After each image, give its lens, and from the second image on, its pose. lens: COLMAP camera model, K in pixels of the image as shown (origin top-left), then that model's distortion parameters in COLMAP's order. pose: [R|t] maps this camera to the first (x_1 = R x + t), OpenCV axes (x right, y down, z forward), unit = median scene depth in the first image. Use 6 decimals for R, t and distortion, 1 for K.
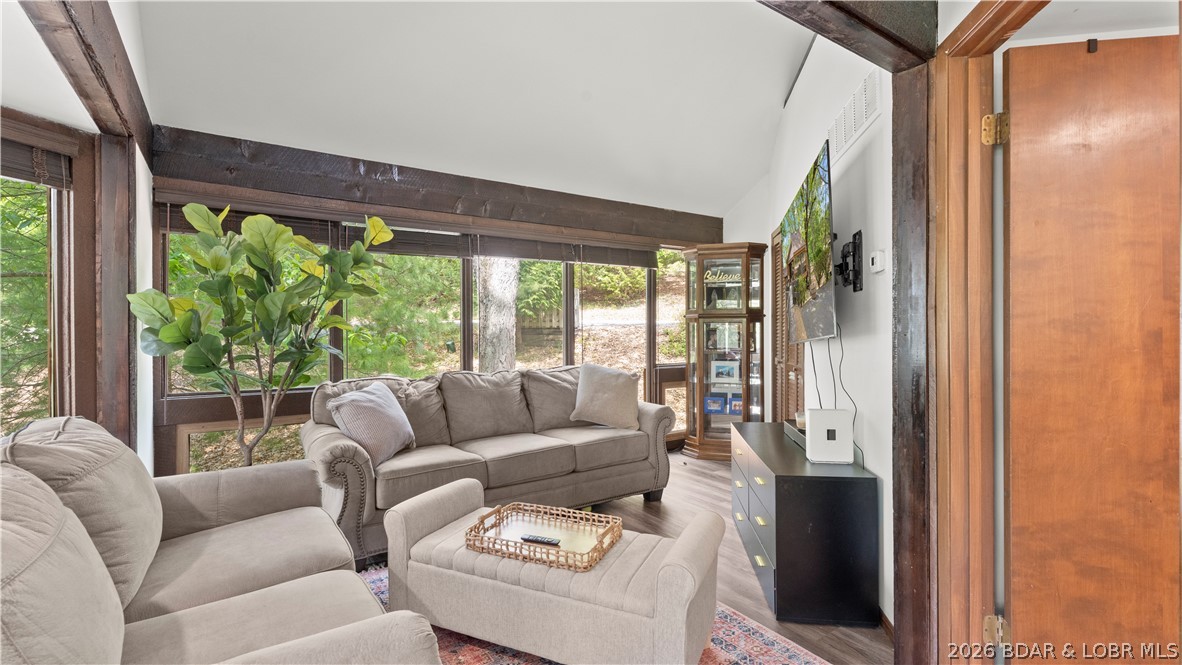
lens RADIAL K [[535.6, 0, 588.2], [0, 535.6, 327.2], [0, 0, 1]] dist [-0.000891, 0.000532]
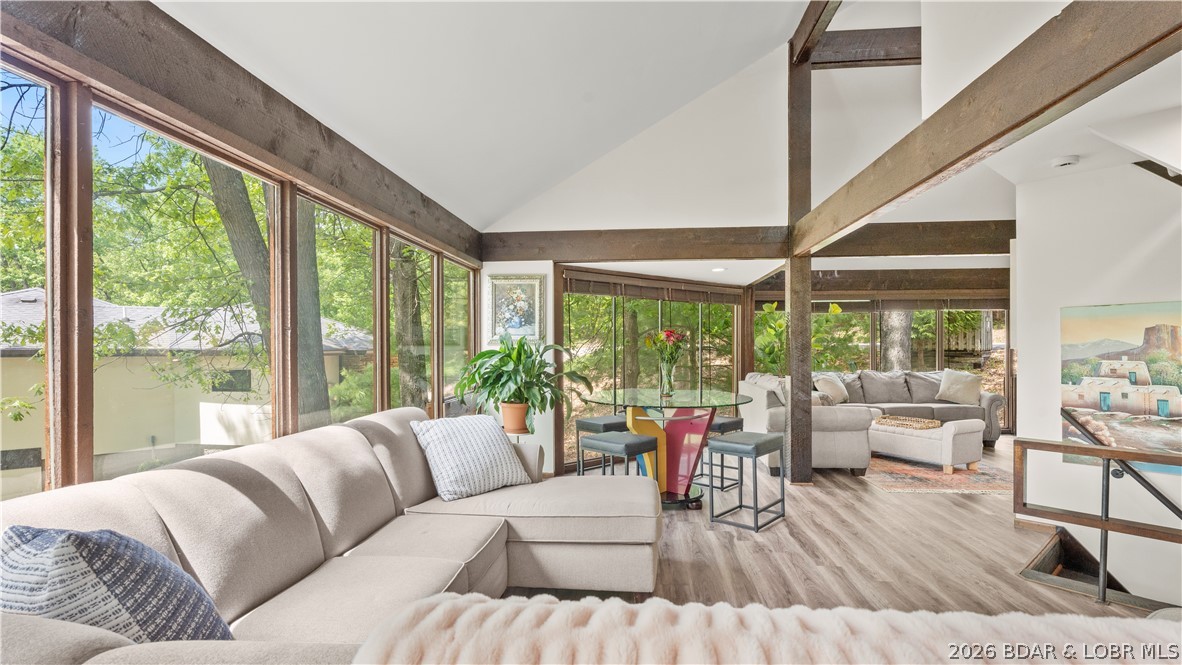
lens RADIAL K [[535.6, 0, 613.6], [0, 535.6, 353.5], [0, 0, 1]] dist [-0.000891, 0.000532]
pose [[0.783910, 0.002552, -0.620869, 0.240207], [0.001031, 0.999985, 0.005412, 0.006792], [0.620873, -0.004883, 0.783896, -1.107561]]
